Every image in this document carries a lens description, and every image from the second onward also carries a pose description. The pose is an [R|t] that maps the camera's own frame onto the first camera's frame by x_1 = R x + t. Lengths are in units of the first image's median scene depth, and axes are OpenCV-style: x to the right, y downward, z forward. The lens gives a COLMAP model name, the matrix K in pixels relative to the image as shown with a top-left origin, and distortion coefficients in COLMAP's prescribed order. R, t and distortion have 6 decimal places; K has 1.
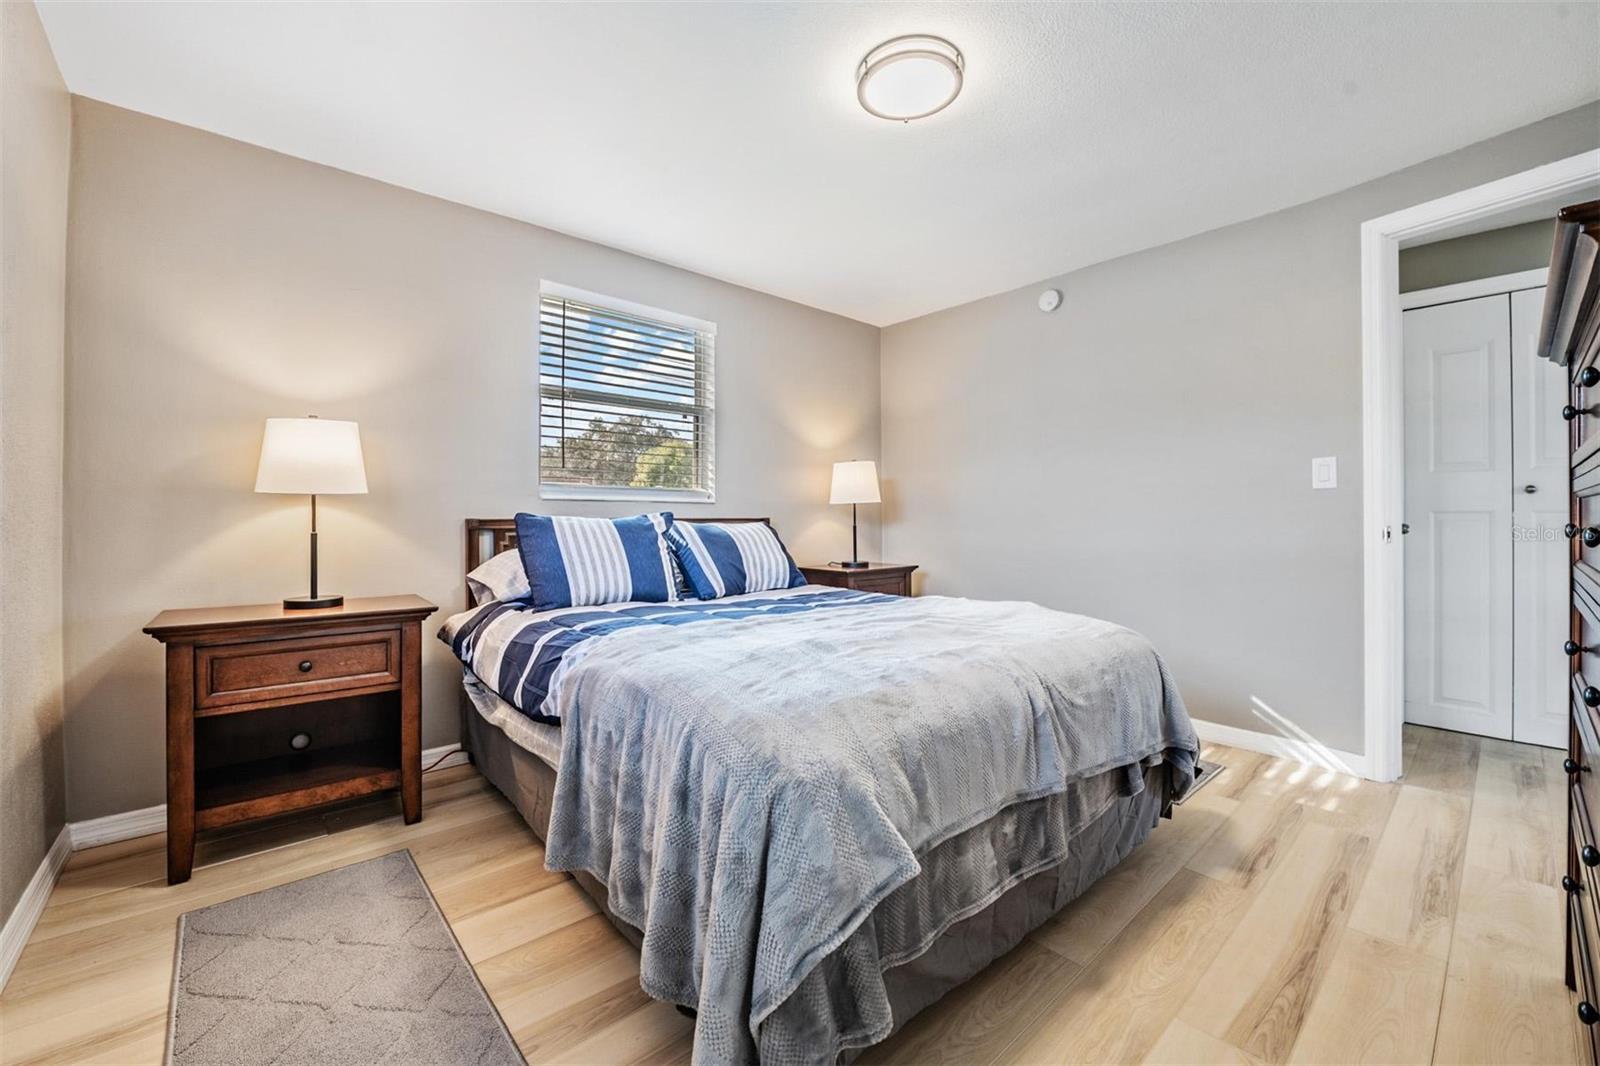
lens RADIAL K [[639.1, 0, 800.1], [0, 639.1, 523.4], [0, 0, 1]] dist [-0.010193, -0.000648]
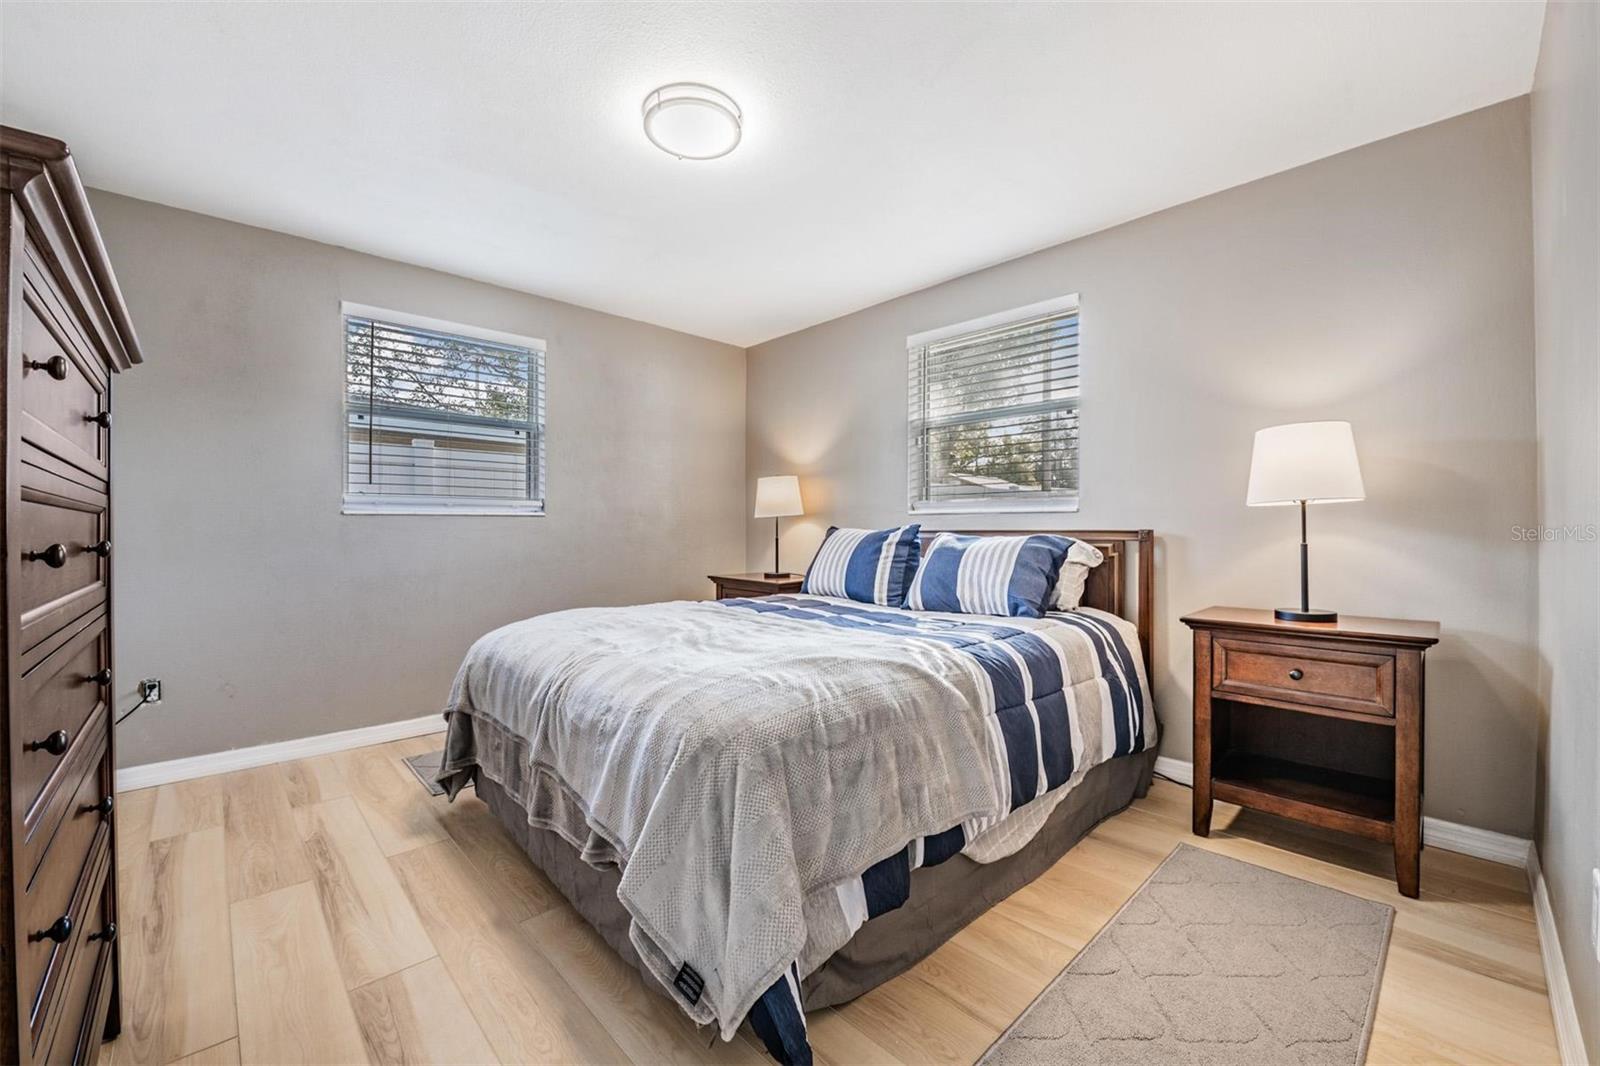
lens RADIAL K [[641.3, 0, 799.9], [0, 641.3, 533.8], [0, 0, 1]] dist [-0.011096, -0.000224]
pose [[0.027593, 0.005840, -0.999602, 0.215502], [-0.007760, 0.999954, 0.005628, -0.001769], [0.999589, 0.007602, 0.027637, 0.196871]]
